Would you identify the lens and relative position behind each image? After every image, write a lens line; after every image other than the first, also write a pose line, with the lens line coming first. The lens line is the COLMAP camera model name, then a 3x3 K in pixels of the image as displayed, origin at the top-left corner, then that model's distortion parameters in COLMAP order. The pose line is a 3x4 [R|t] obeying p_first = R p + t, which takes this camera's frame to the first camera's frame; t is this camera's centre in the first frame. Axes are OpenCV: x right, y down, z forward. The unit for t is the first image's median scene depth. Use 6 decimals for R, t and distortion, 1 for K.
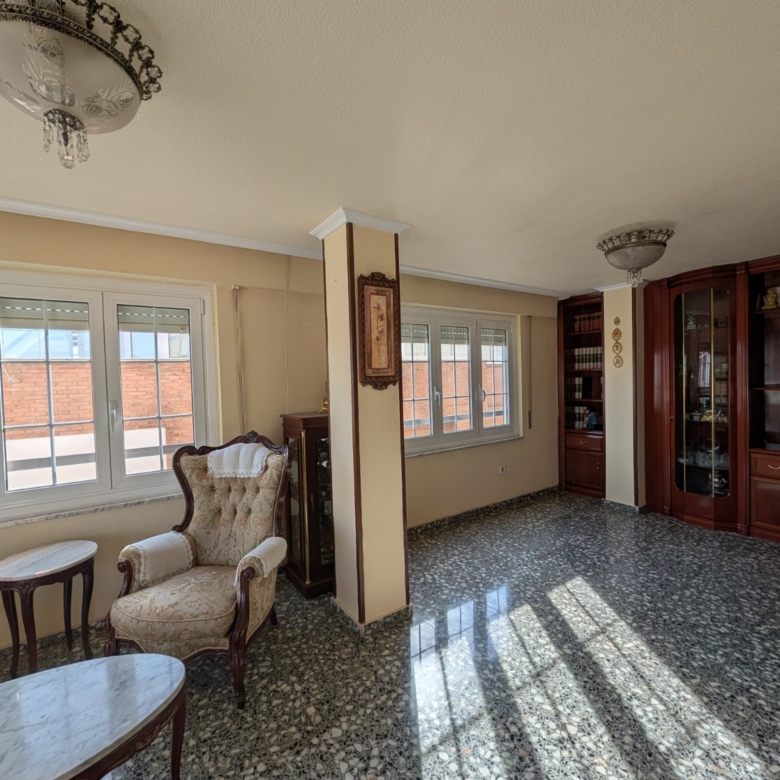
lens RADIAL K [[398.3, 0, 390.0], [0, 398.3, 388.4], [0, 0, 1]] dist [-0.001034, 0.000817]
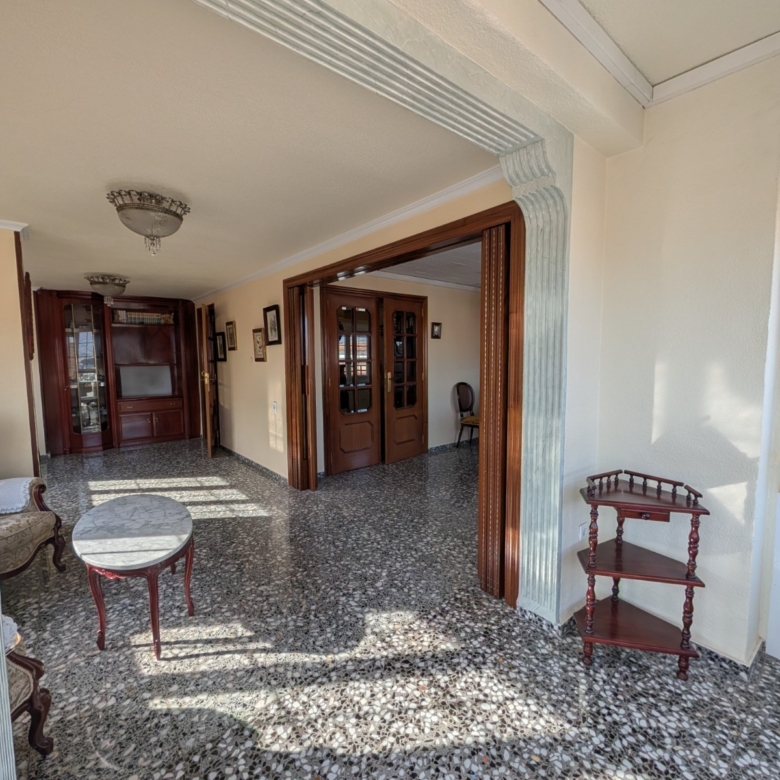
lens RADIAL K [[398.3, 0, 390.0], [0, 398.3, 388.4], [0, 0, 1]] dist [-0.001034, 0.000817]
pose [[-0.102543, -0.052743, 0.993329, -1.514040], [0.038301, 0.997644, 0.056925, 0.071480], [-0.993991, 0.043882, -0.100282, -0.065676]]
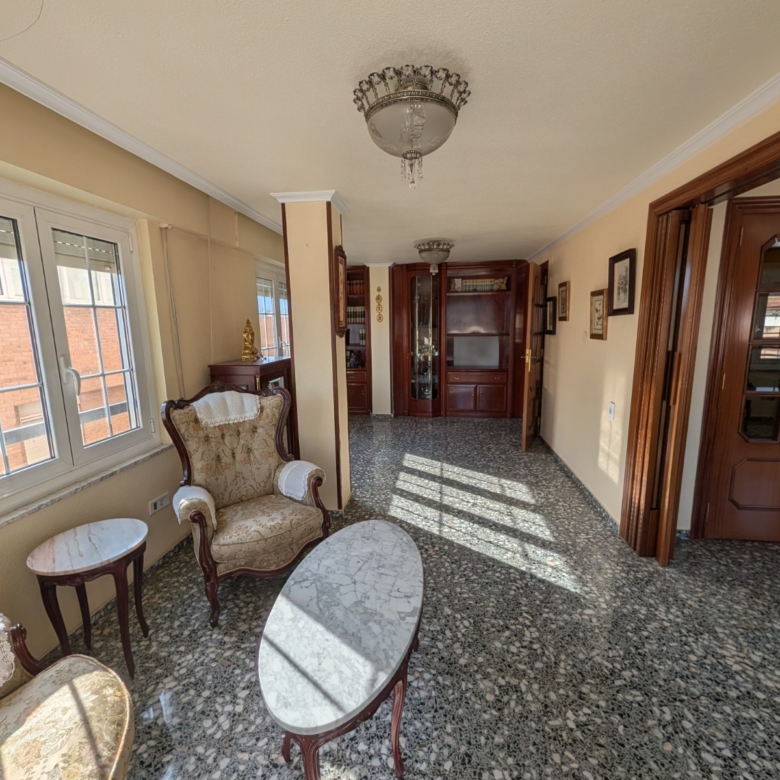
lens RADIAL K [[398.3, 0, 390.0], [0, 398.3, 388.4], [0, 0, 1]] dist [-0.001034, 0.000817]
pose [[0.661821, -0.105538, 0.742196, -0.928234], [0.016103, 0.991814, 0.126675, 0.006473], [-0.749489, -0.071885, 0.658103, 0.000989]]
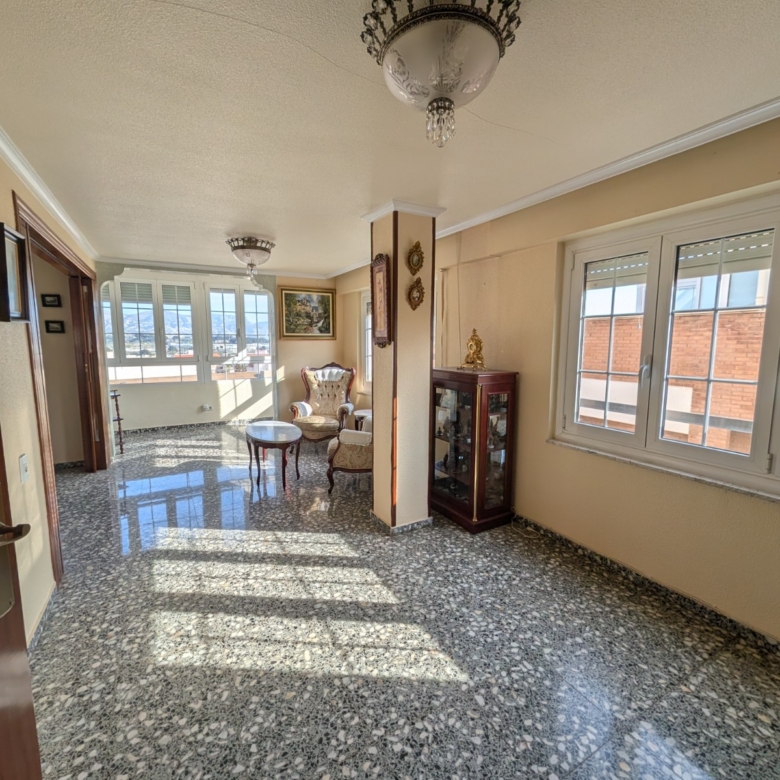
lens RADIAL K [[398.3, 0, 390.0], [0, 398.3, 388.4], [0, 0, 1]] dist [-0.001034, 0.000817]
pose [[-0.075697, 0.145274, -0.986491, 1.267401], [-0.028344, 0.988617, 0.147762, -0.056762], [0.996728, 0.039146, -0.070718, 1.139005]]
